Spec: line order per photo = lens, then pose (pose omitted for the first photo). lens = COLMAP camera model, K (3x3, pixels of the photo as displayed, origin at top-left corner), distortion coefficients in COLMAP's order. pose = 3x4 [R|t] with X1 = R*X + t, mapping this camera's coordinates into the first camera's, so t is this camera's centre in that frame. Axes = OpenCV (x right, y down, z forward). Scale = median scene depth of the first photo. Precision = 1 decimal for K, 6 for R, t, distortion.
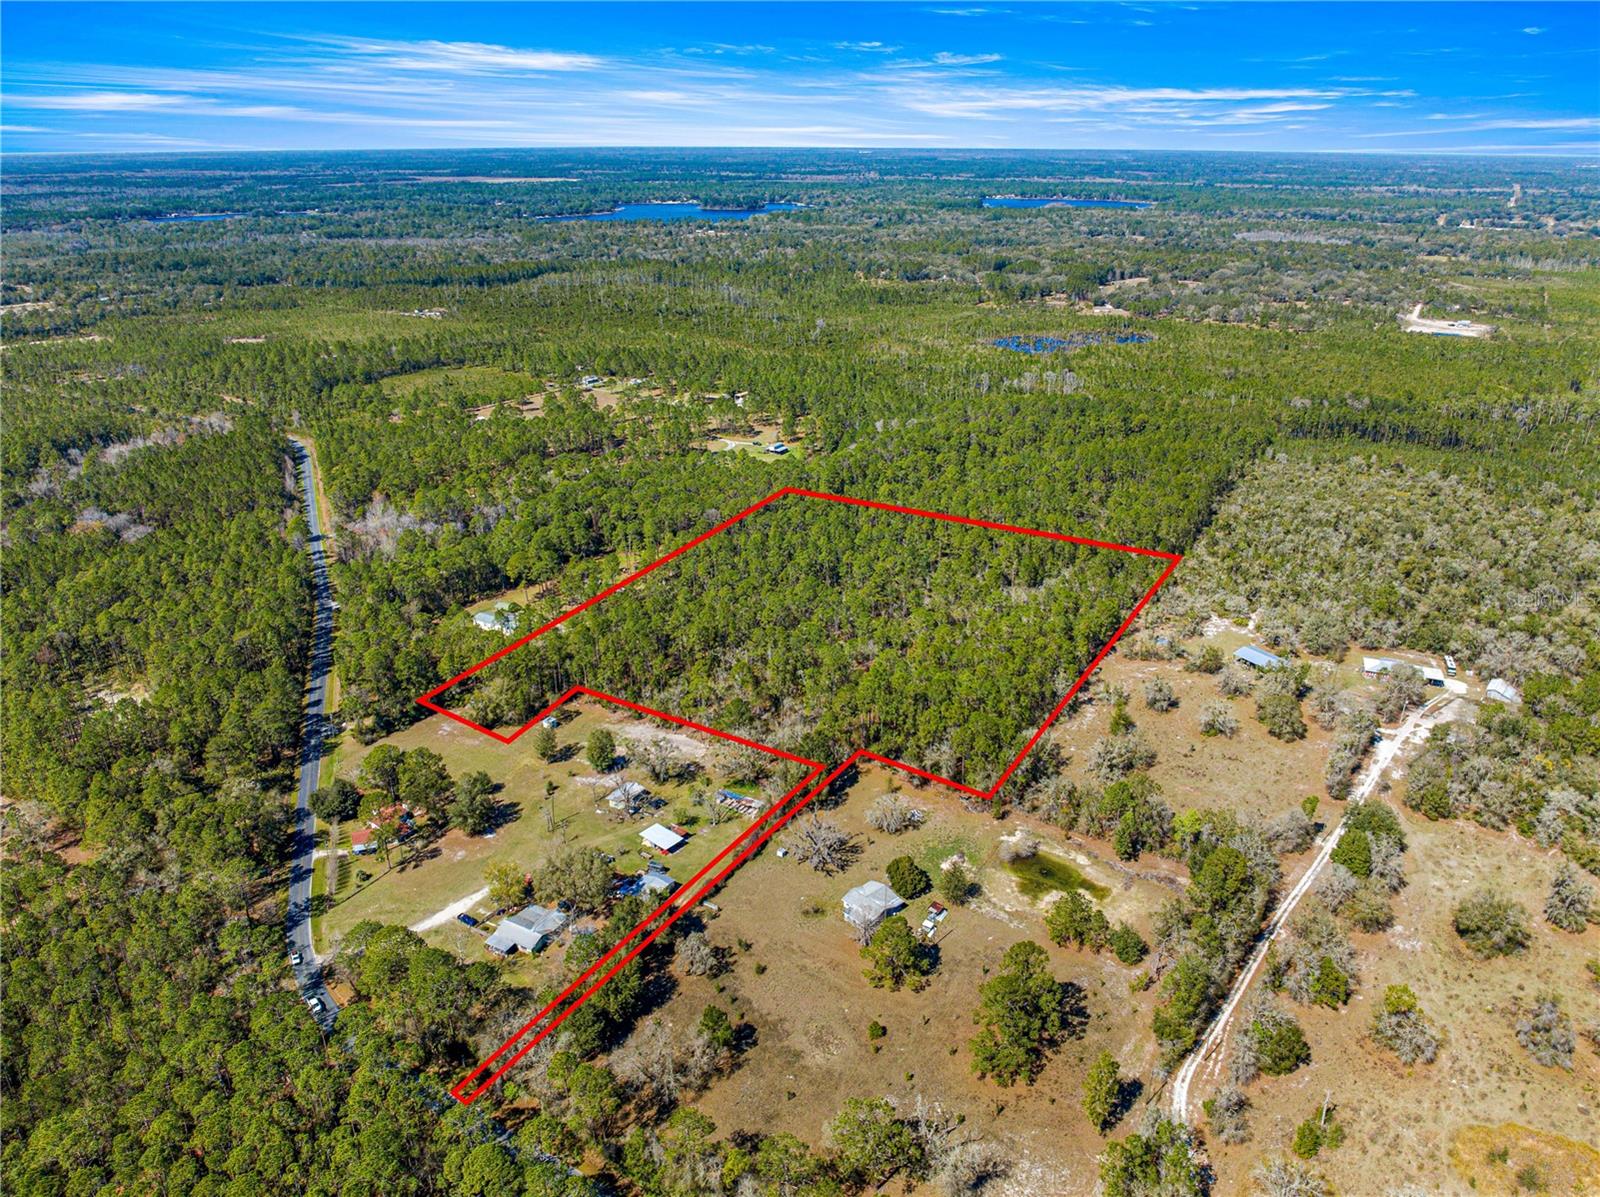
lens RADIAL K [[1129.7, 0, 800.4], [0, 1129.7, 601.8], [0, 0, 1]] dist [-0.041768, 0.002302]
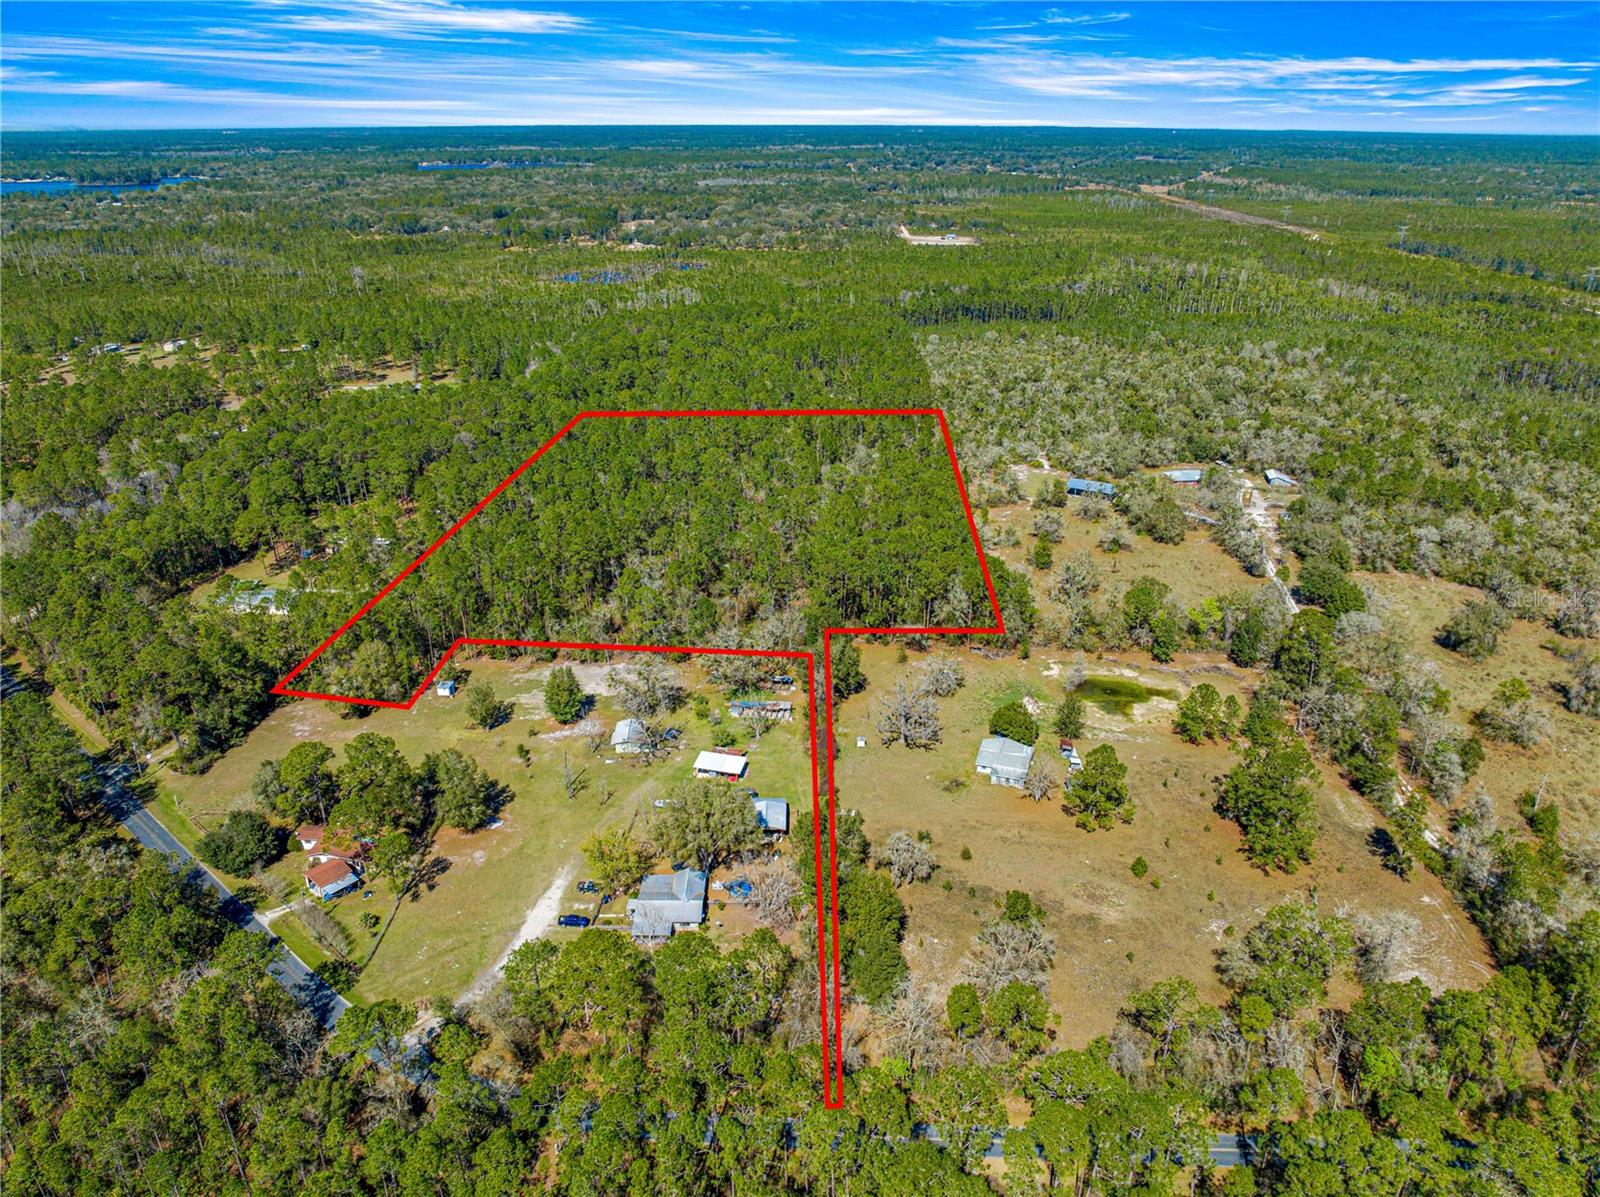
lens RADIAL K [[1129.7, 0, 799.8], [0, 1129.7, 596.9], [0, 0, 1]] dist [-0.041768, 0.002302]
pose [[0.873979, -0.186806, 0.448624, -0.351293], [0.181598, 0.981830, 0.055055, 0.049434], [-0.450758, 0.033353, 0.892023, 0.214809]]
